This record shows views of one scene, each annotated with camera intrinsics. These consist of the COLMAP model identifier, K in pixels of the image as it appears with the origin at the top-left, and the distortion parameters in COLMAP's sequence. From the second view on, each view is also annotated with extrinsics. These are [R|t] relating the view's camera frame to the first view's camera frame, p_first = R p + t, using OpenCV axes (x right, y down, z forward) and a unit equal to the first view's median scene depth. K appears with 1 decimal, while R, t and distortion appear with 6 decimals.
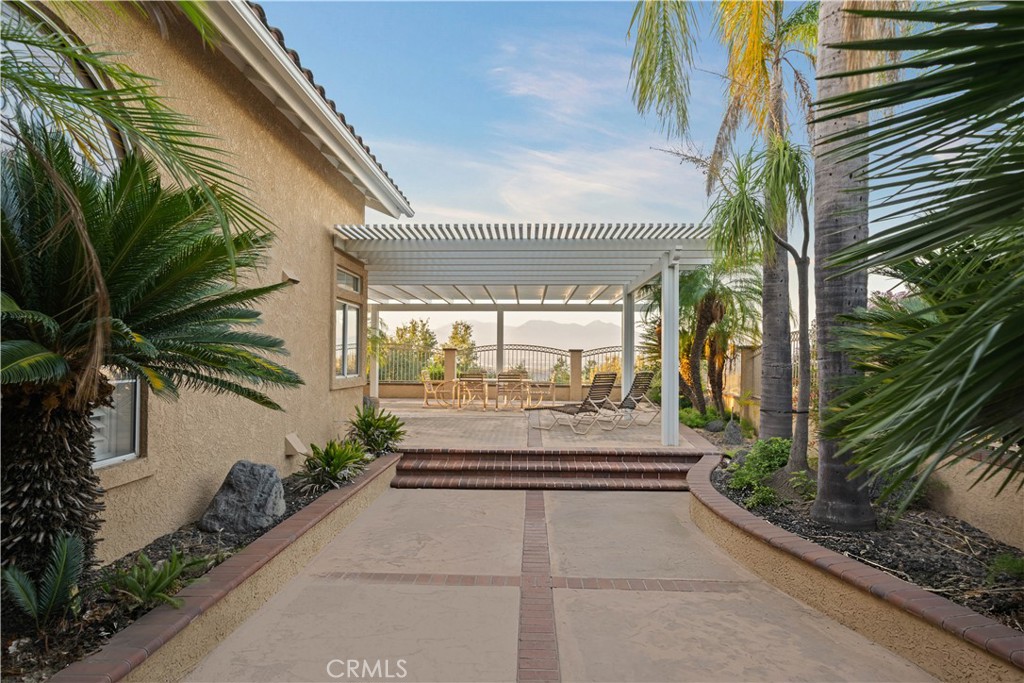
lens RADIAL K [[543.9, 0, 513.0], [0, 543.9, 344.1], [0, 0, 1]] dist [0.001700, 0.001295]
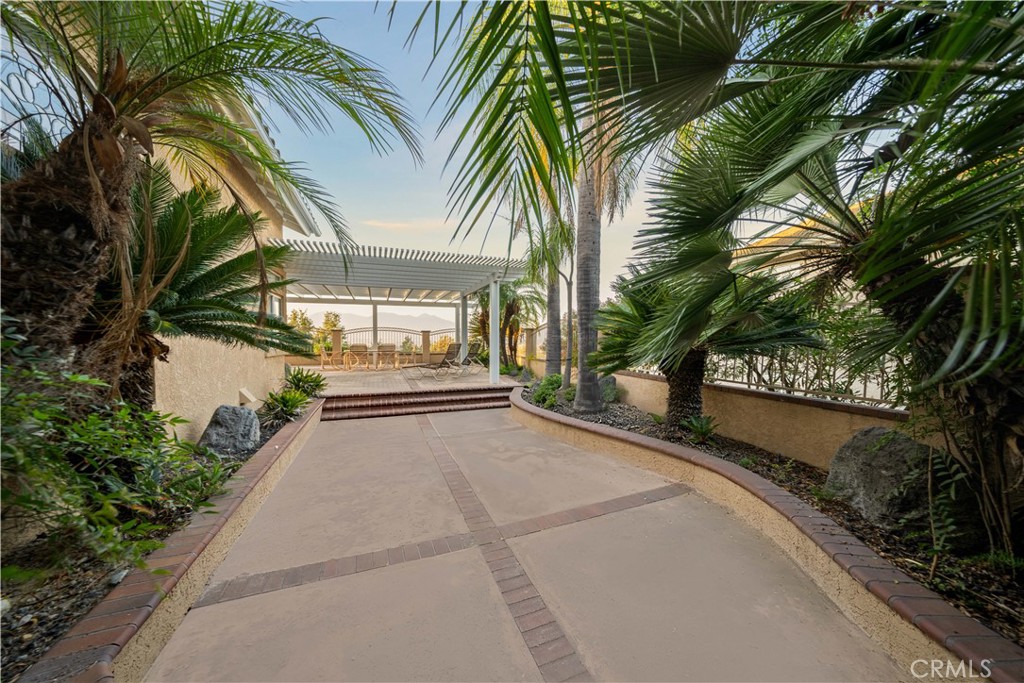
lens RADIAL K [[348.4, 0, 508.9], [0, 348.4, 342.0], [0, 0, 1]] dist [-0.000936, 0.000013]
pose [[0.924566, -0.008939, 0.380916, -0.090695], [-0.005080, 0.999347, 0.035784, 0.009684], [-0.380987, -0.035020, 0.923917, -0.054230]]
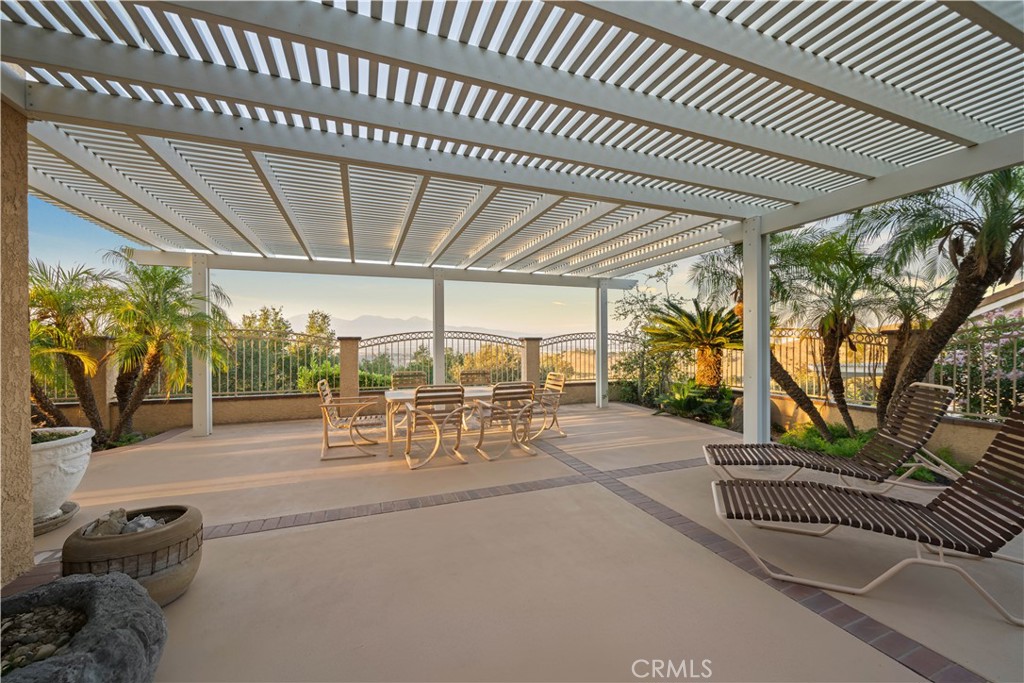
lens RADIAL K [[387.1, 0, 518.2], [0, 387.1, 337.7], [0, 0, 1]] dist [0.001147, -0.000001]
pose [[0.916381, -0.007879, 0.400229, -0.231792], [0.003575, 0.999927, 0.011500, 0.008462], [-0.400291, -0.009107, 0.916343, 1.001293]]
